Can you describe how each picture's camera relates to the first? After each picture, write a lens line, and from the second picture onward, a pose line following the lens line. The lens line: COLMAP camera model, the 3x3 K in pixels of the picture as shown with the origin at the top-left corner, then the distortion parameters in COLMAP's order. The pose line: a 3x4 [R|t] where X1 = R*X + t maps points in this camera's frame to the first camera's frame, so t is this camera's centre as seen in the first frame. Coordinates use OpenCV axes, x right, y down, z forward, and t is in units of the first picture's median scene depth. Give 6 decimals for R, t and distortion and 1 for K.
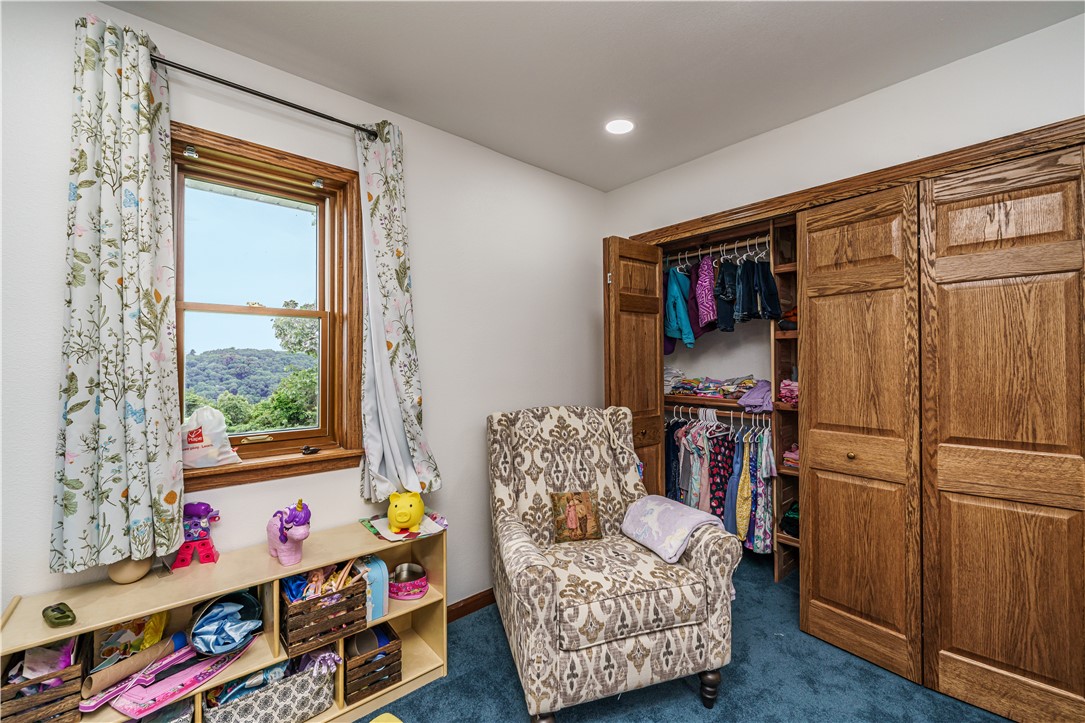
lens RADIAL K [[437.7, 0, 542.5], [0, 437.7, 361.5], [0, 0, 1]] dist [-0.002255, -0.000113]
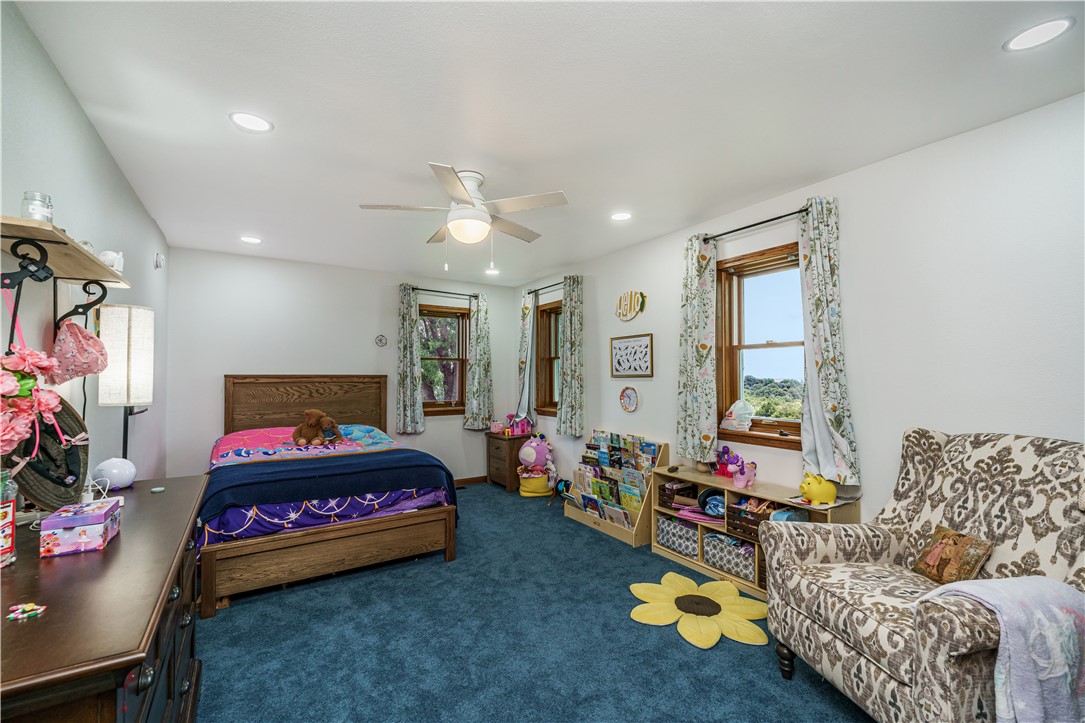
lens RADIAL K [[450.0, 0, 542.9], [0, 450.0, 374.0], [0, 0, 1]] dist [-0.000160, 0.000019]
pose [[-0.136102, -0.004305, -0.990685, 1.146147], [0.001176, 0.999989, -0.004507, -0.000066], [0.990694, -0.001779, -0.136095, 0.373115]]
